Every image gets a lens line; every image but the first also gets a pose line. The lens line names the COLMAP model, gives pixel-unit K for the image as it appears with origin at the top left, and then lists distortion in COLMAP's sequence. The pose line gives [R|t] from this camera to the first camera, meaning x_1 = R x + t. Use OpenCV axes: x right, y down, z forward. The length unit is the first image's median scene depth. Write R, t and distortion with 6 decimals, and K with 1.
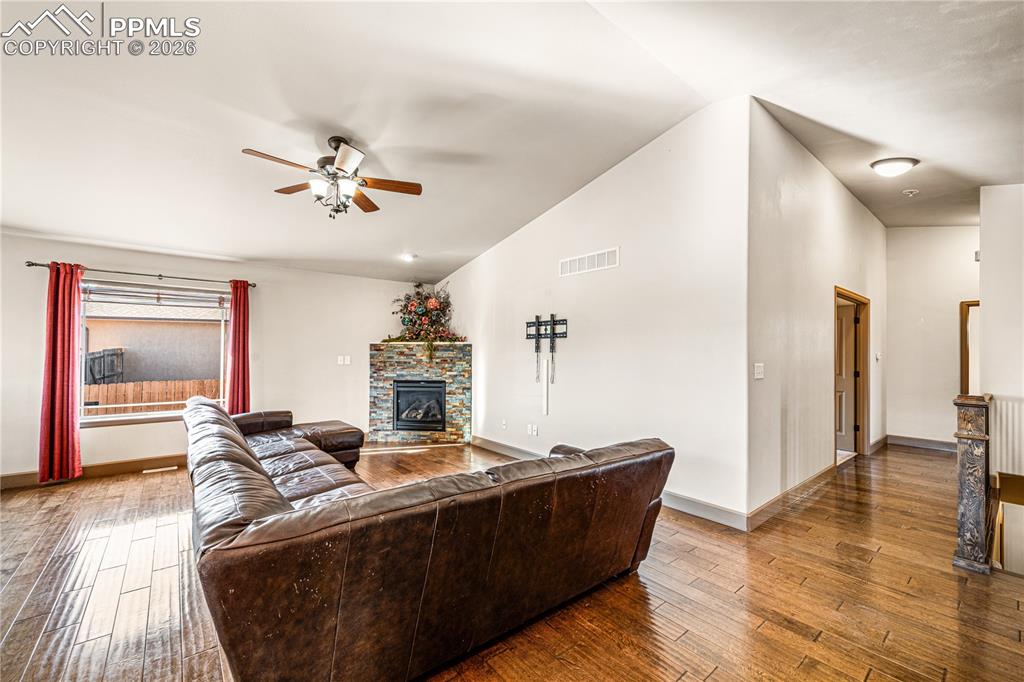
lens RADIAL K [[413.1, 0, 509.7], [0, 413.1, 350.9], [0, 0, 1]] dist [0.000206, -0.000006]
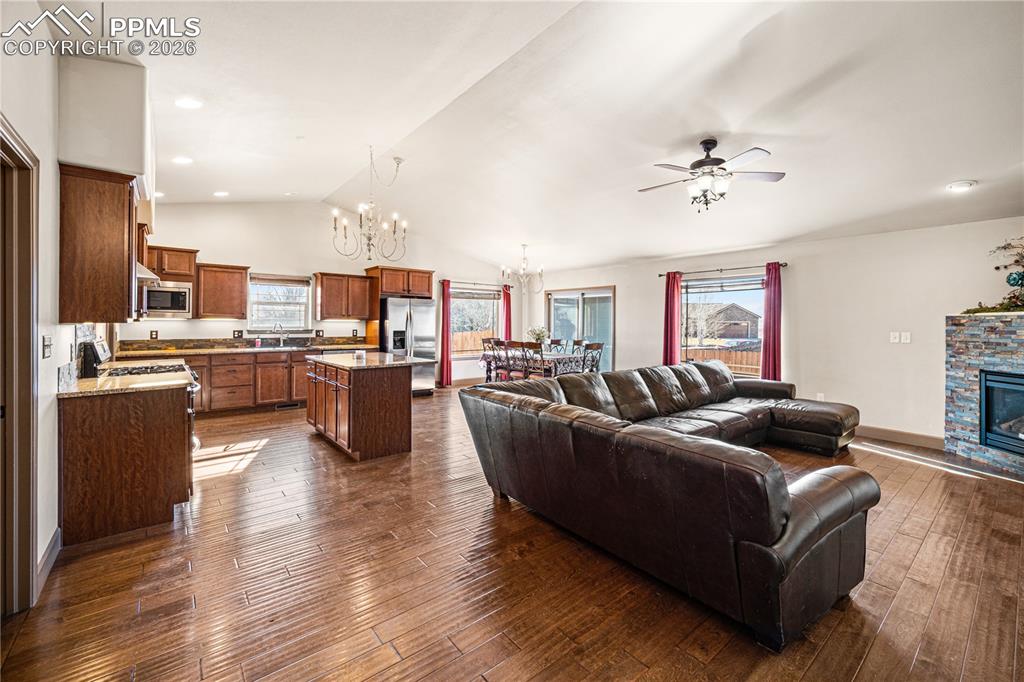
lens RADIAL K [[423.5, 0, 507.1], [0, 423.5, 320.4], [0, 0, 1]] dist [-0.000092, 0.000013]
pose [[-0.001213, -0.015059, -0.999886, 0.443286], [-0.007452, 0.999859, -0.015049, 0.007645], [0.999971, 0.007433, -0.001325, 0.254326]]
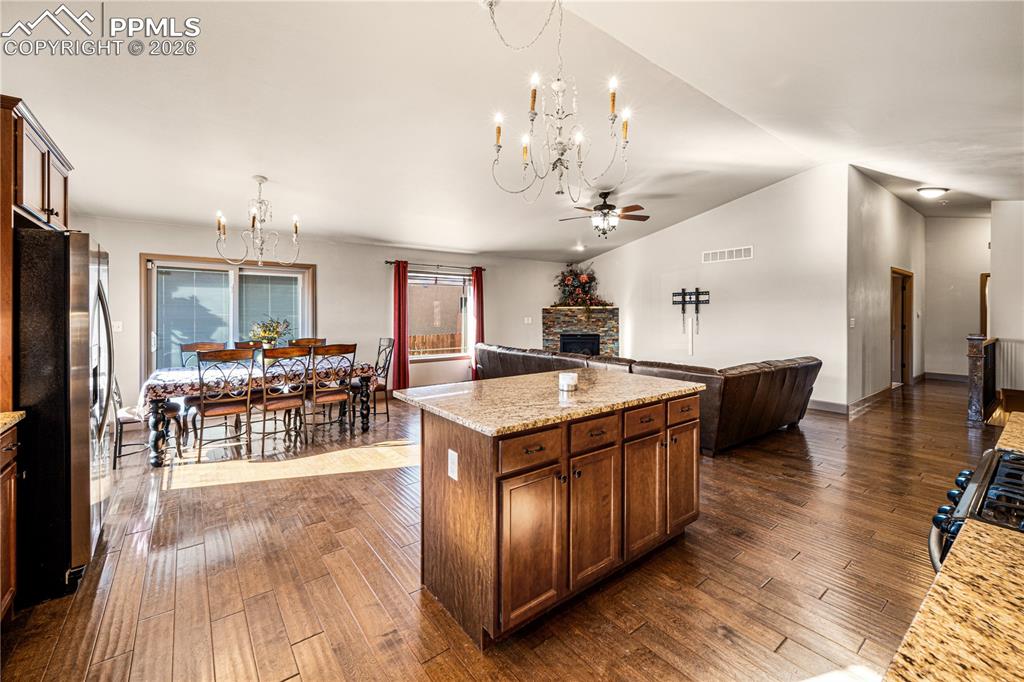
lens RADIAL K [[423.5, 0, 507.1], [0, 423.5, 320.4], [0, 0, 1]] dist [-0.000092, 0.000013]
pose [[0.999459, -0.009426, -0.031514, -0.451666], [0.010012, 0.999779, 0.018506, -0.005225], [0.031332, -0.018812, 0.999332, -0.469375]]
